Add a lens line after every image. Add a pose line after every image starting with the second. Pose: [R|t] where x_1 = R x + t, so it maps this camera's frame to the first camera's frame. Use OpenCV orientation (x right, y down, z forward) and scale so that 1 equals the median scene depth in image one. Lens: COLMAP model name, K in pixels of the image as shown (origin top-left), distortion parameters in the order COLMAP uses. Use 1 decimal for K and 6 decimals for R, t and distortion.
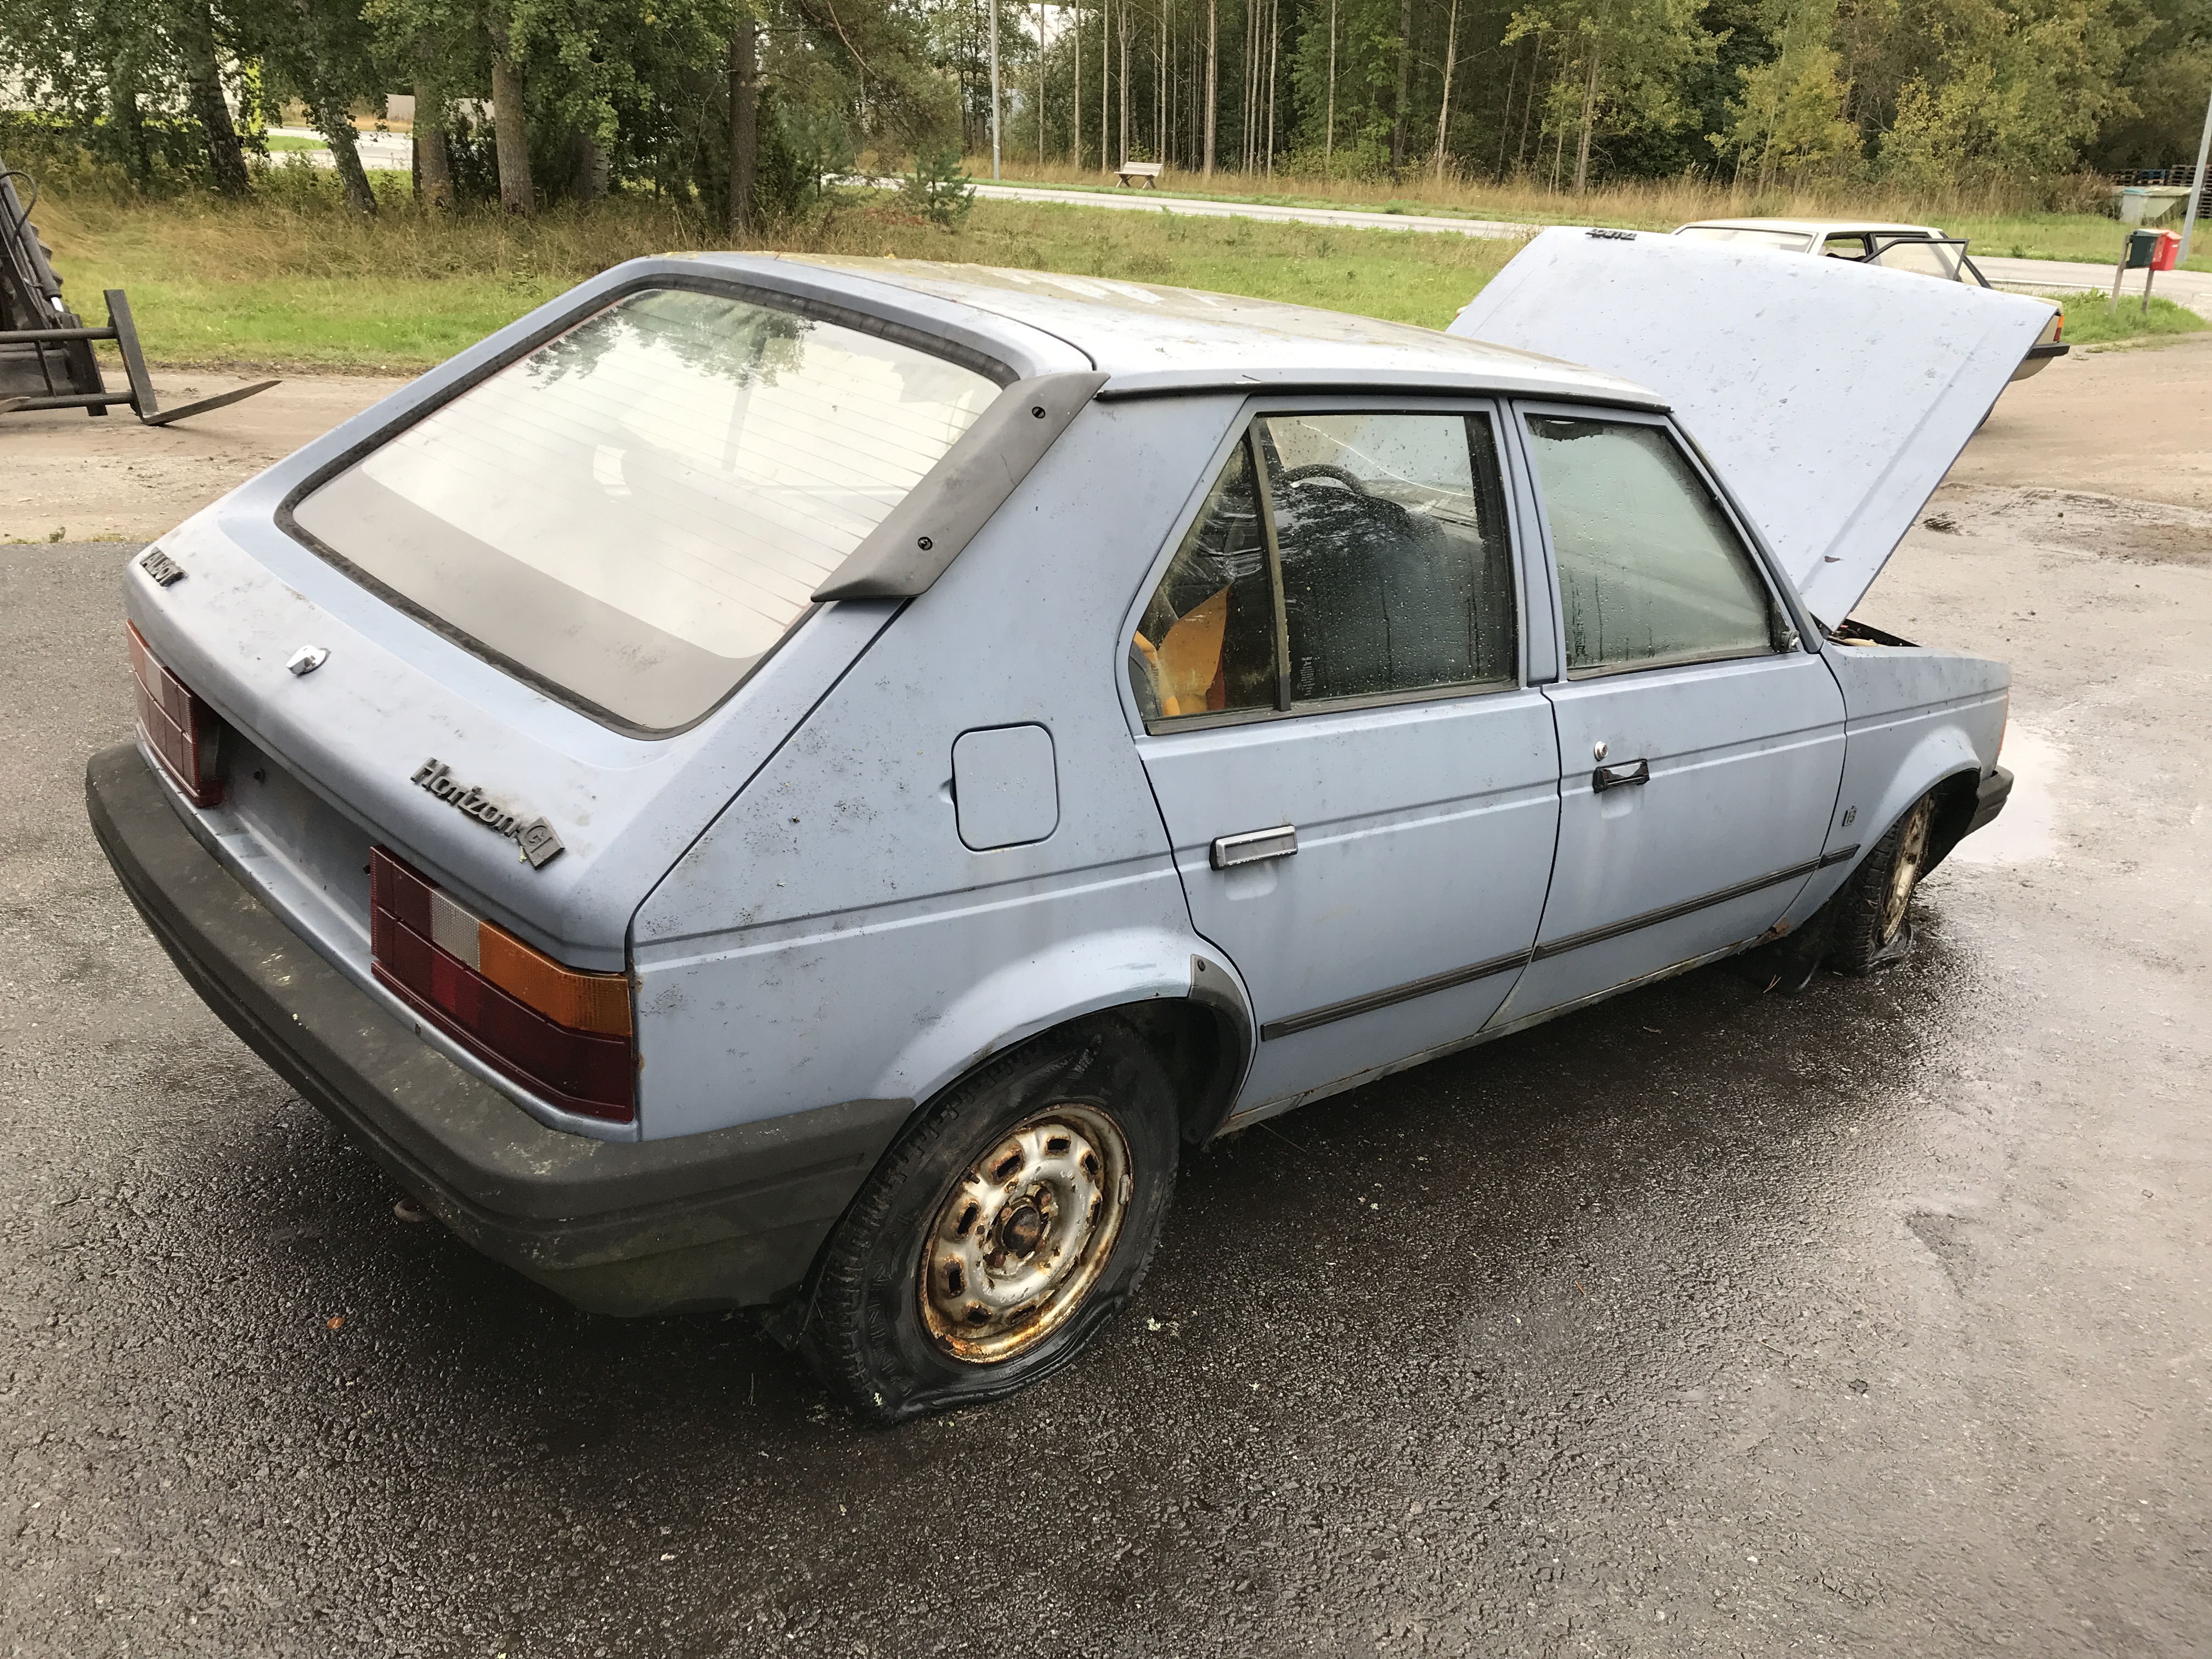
lens RADIAL K [[1776.3, 0, 1106.0], [0, 1776.3, 829.5], [0, 0, 1]] dist [0.028235, -0.005251]
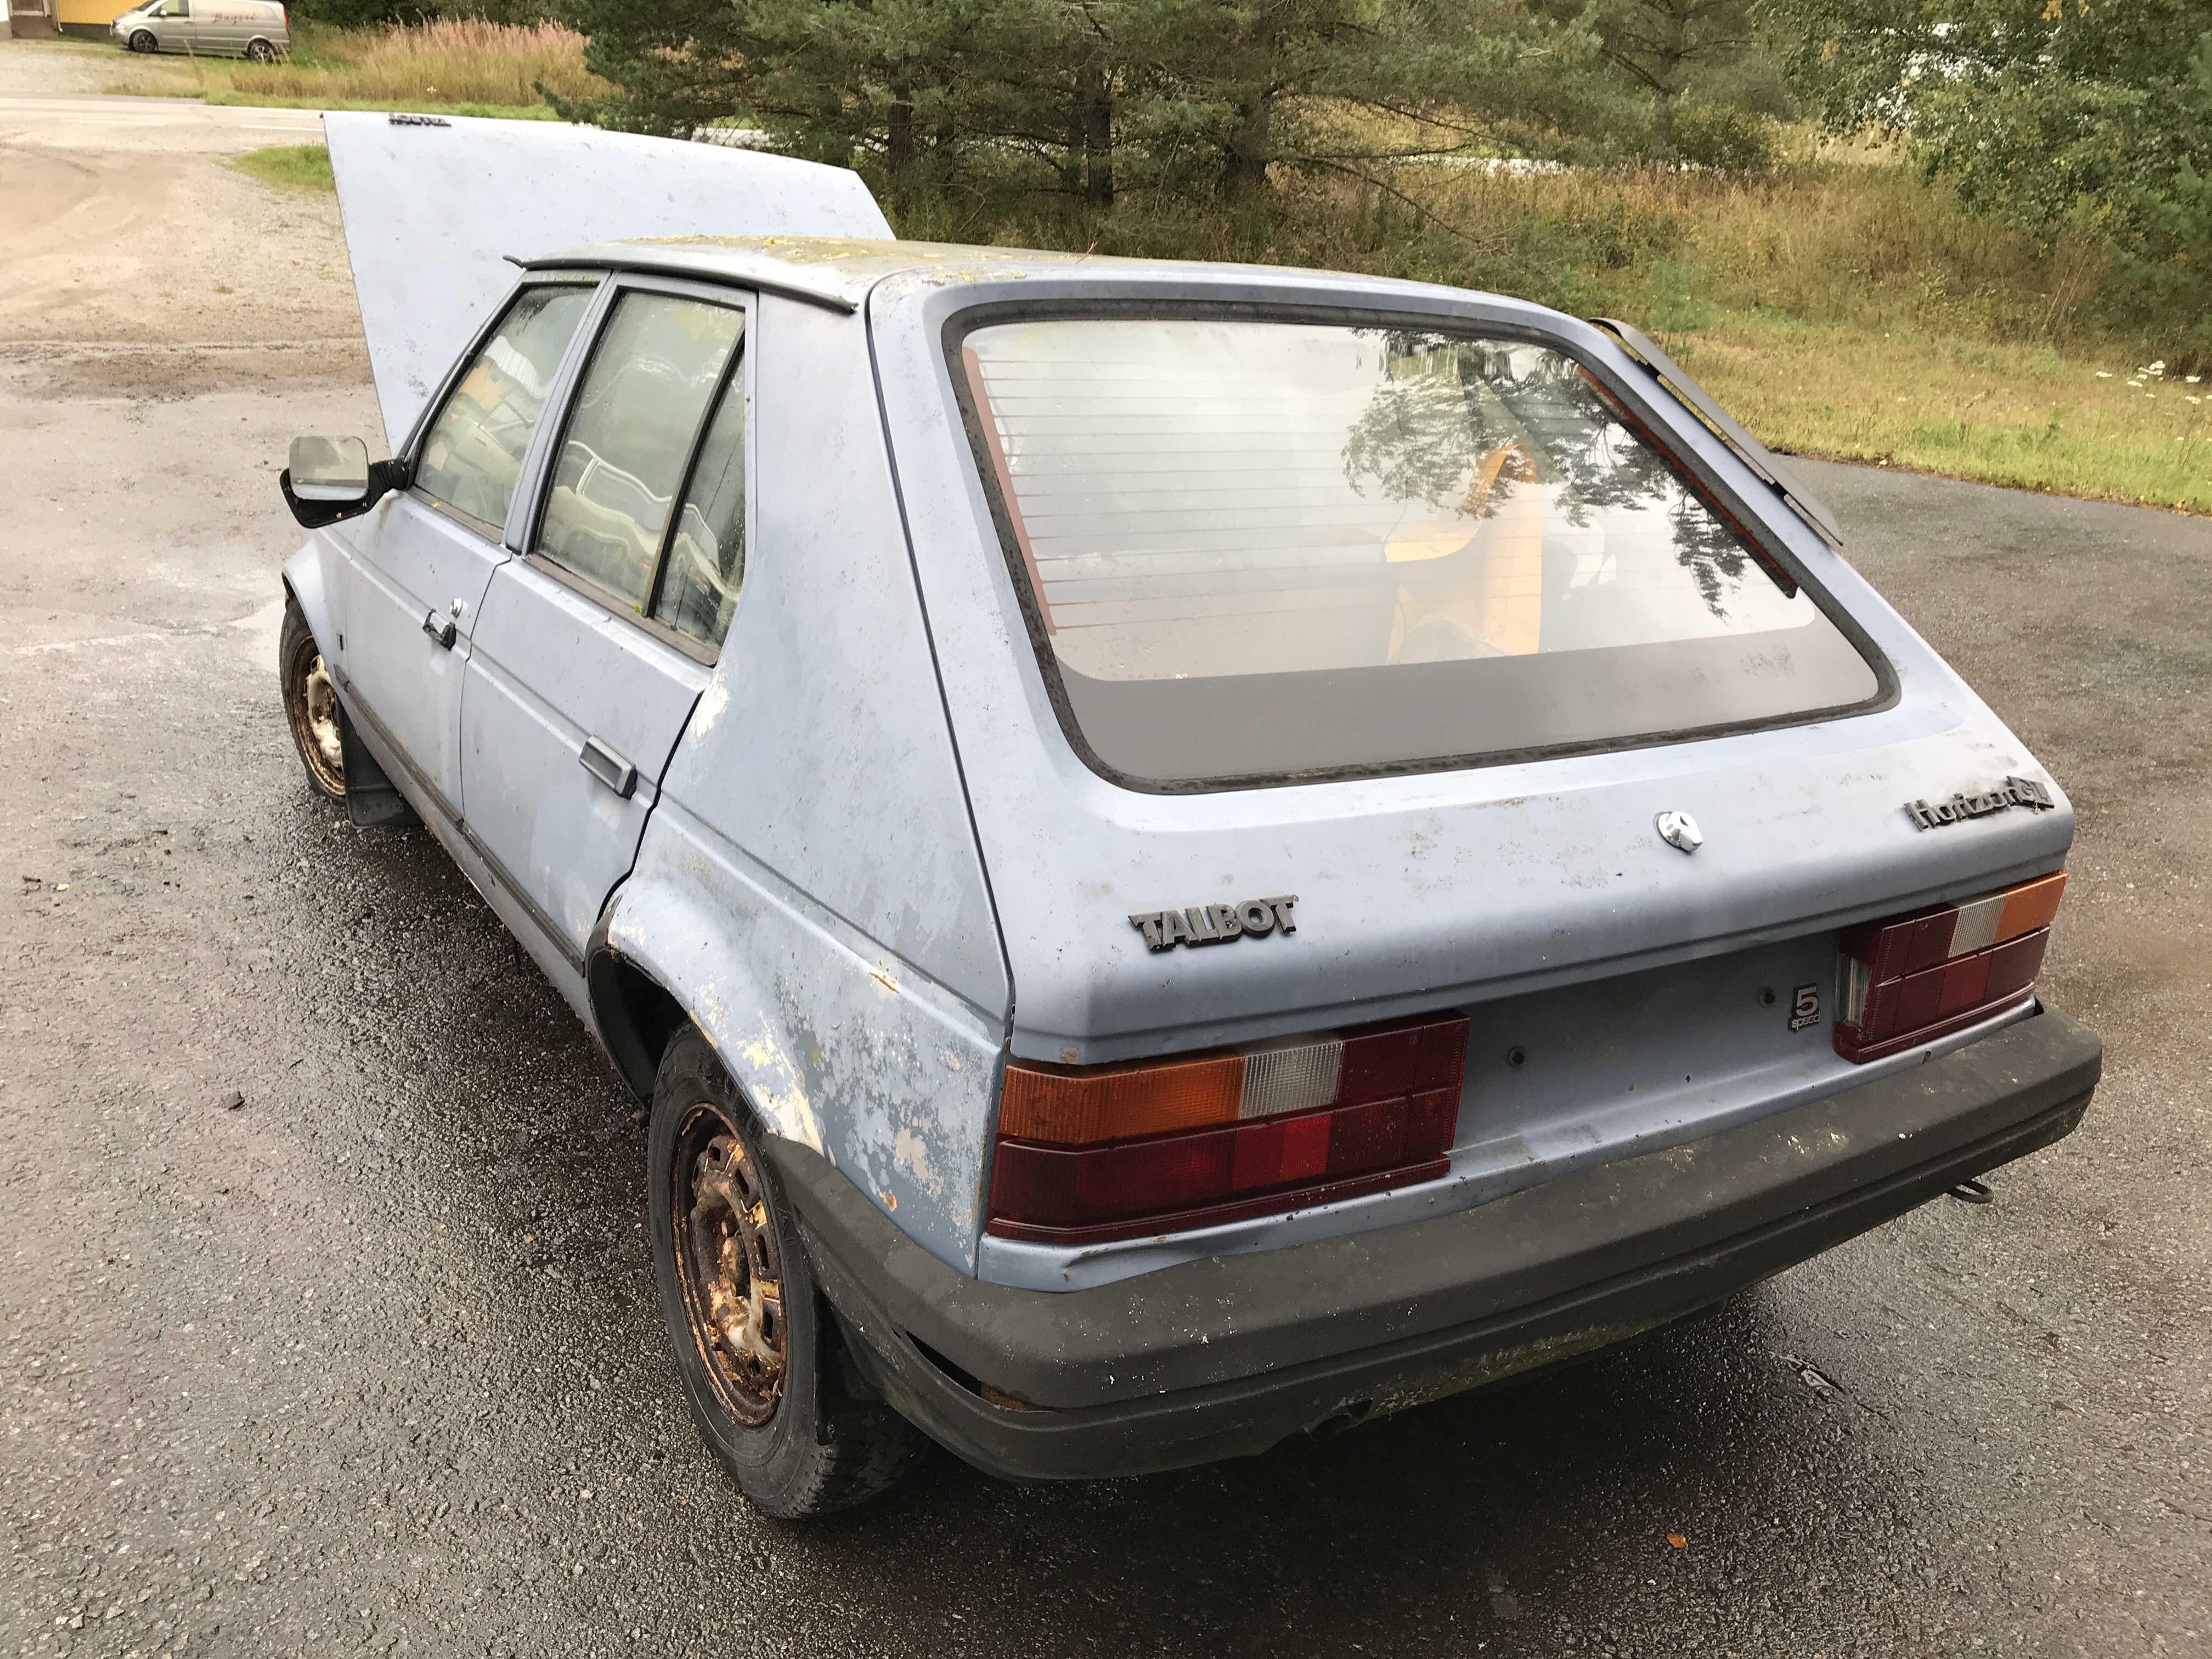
lens RADIAL K [[1776.3, 0, 1106.0], [0, 1776.3, 829.5], [0, 0, 1]] dist [0.028235, -0.005251]
pose [[0.221632, -0.416294, 0.881804, -1.311940], [0.317560, 0.885811, 0.338370, -0.486711], [-0.921973, 0.205032, 0.328522, 1.055665]]
